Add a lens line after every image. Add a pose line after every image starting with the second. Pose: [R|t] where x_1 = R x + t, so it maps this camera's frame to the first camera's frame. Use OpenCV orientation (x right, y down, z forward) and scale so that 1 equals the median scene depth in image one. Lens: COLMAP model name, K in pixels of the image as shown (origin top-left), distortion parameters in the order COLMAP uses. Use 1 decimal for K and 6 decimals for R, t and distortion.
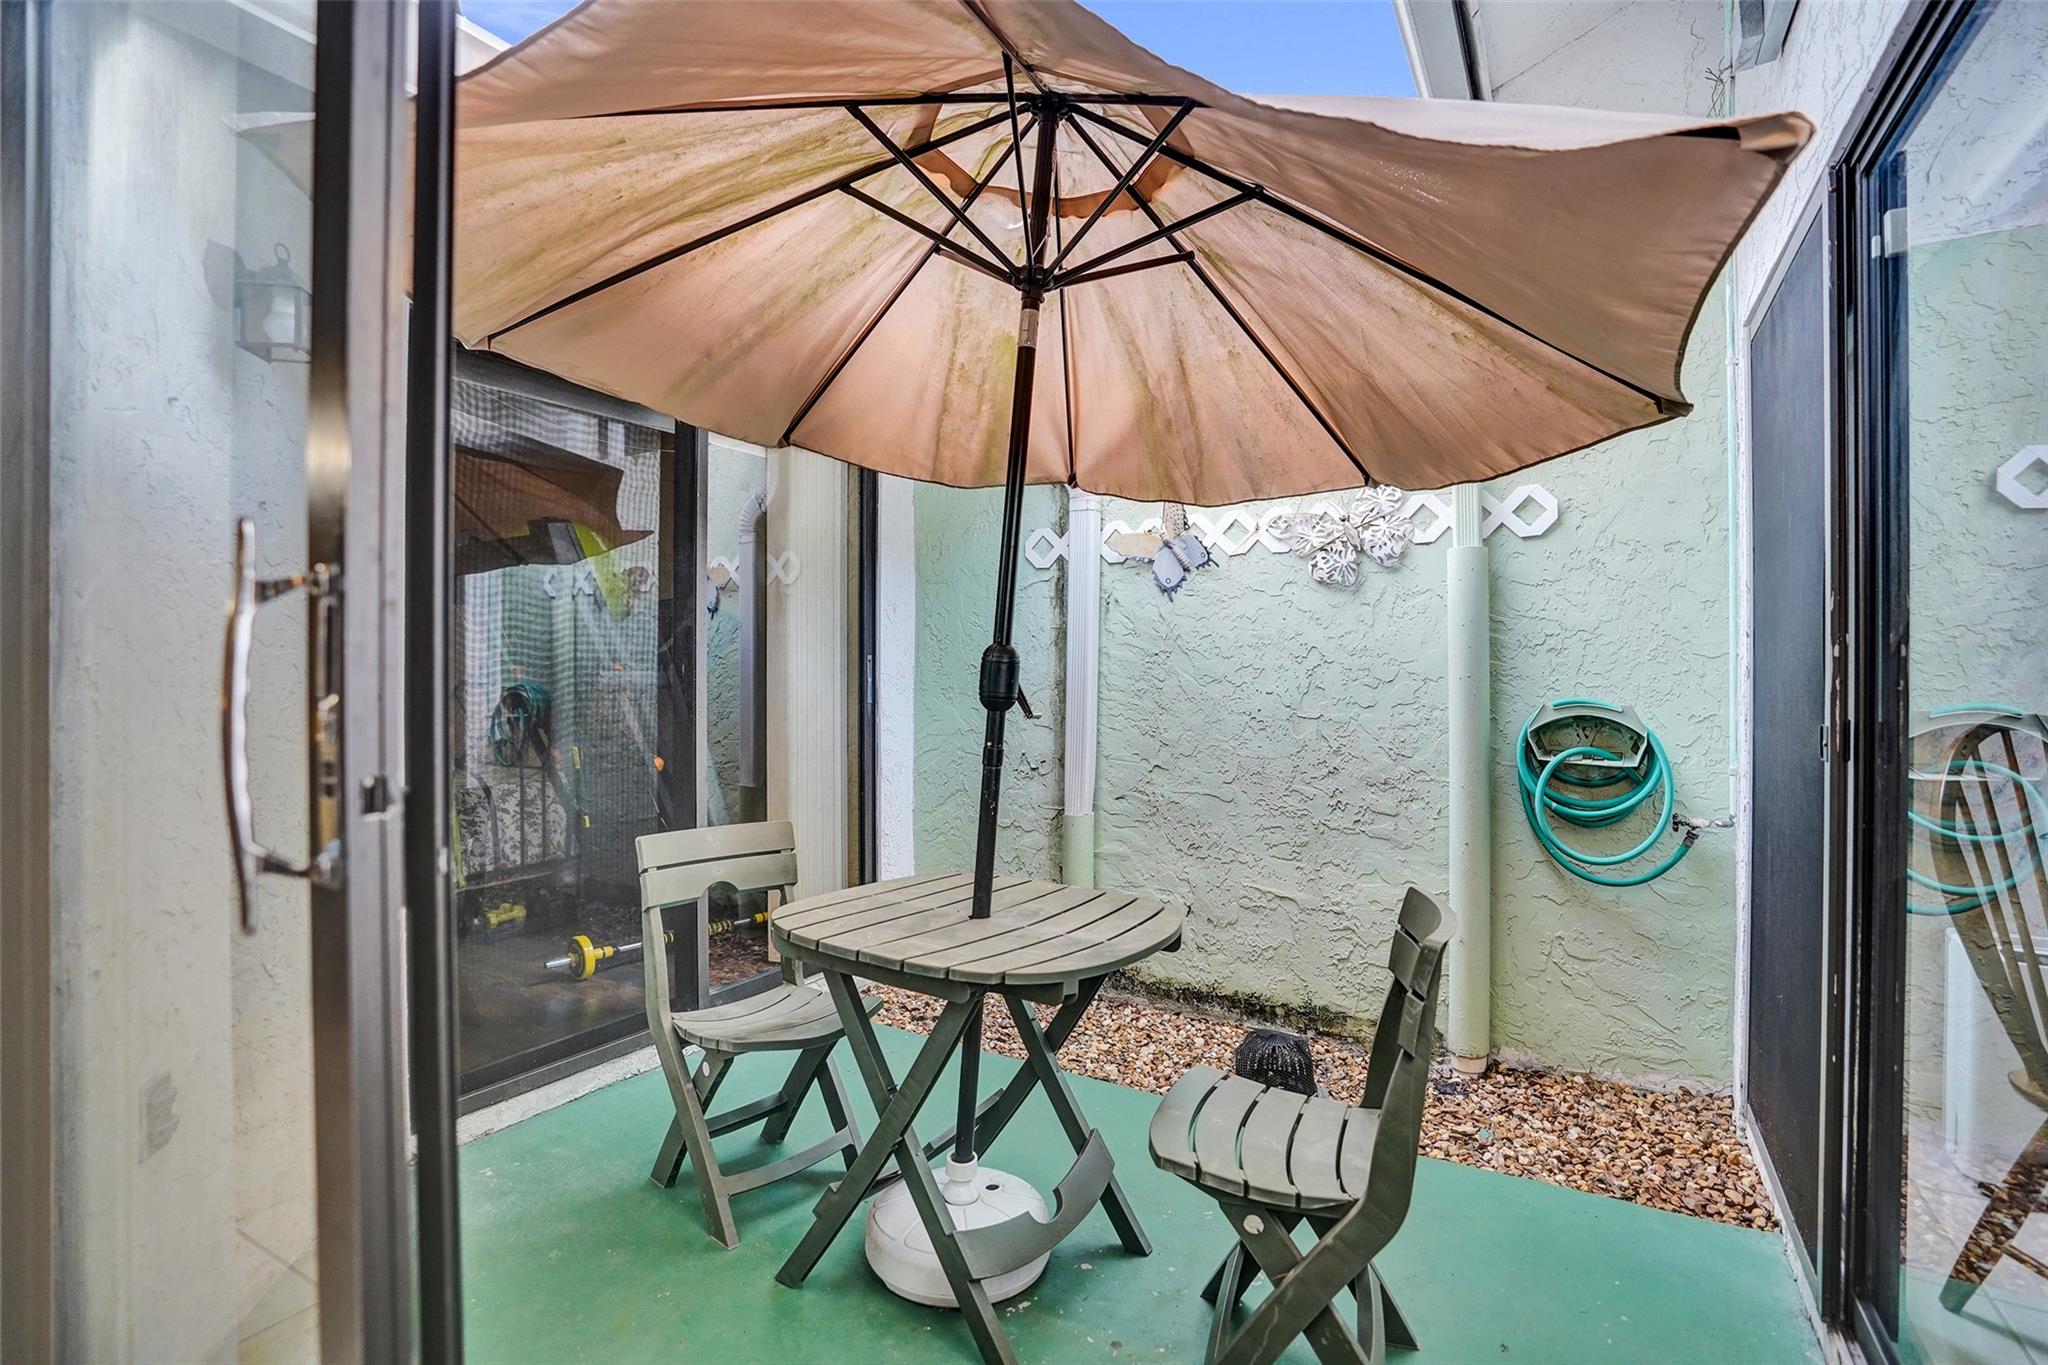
lens RADIAL K [[937.9, 0, 1024.0], [0, 937.9, 682.5], [0, 0, 1]] dist [0.000029, 0.000035]
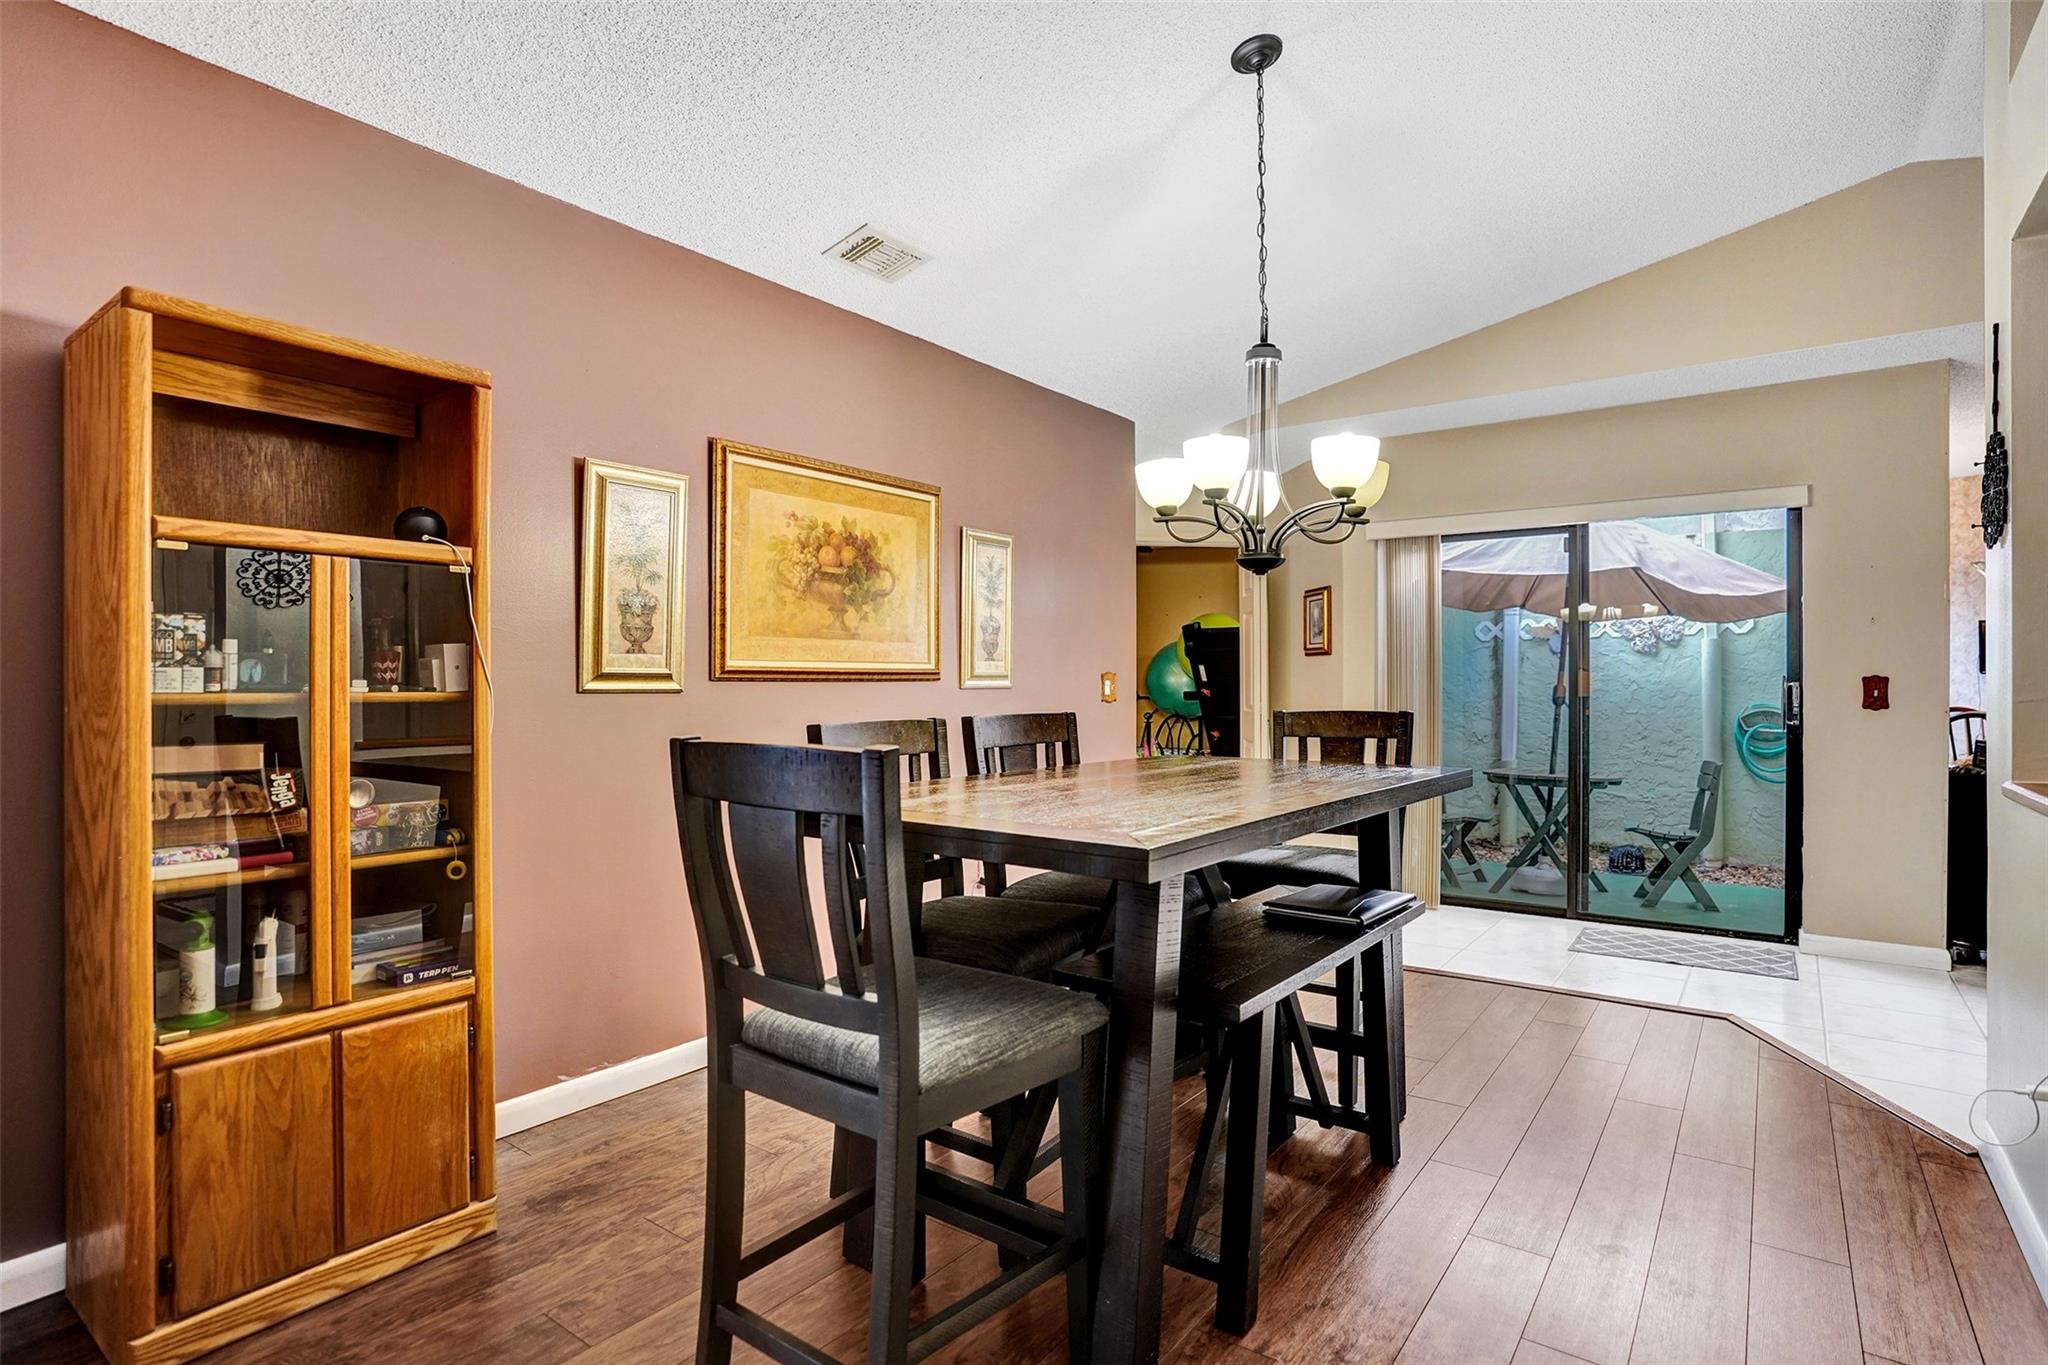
lens RADIAL K [[1027.5, 0, 1024.0], [0, 1027.5, 682.5], [0, 0, 1]] dist [-0.000965, 0.000034]
pose [[0.994728, -0.007364, -0.102285, -0.881073], [0.006924, 0.999965, -0.004661, -0.032869], [0.102315, 0.003928, 0.994744, -1.563718]]
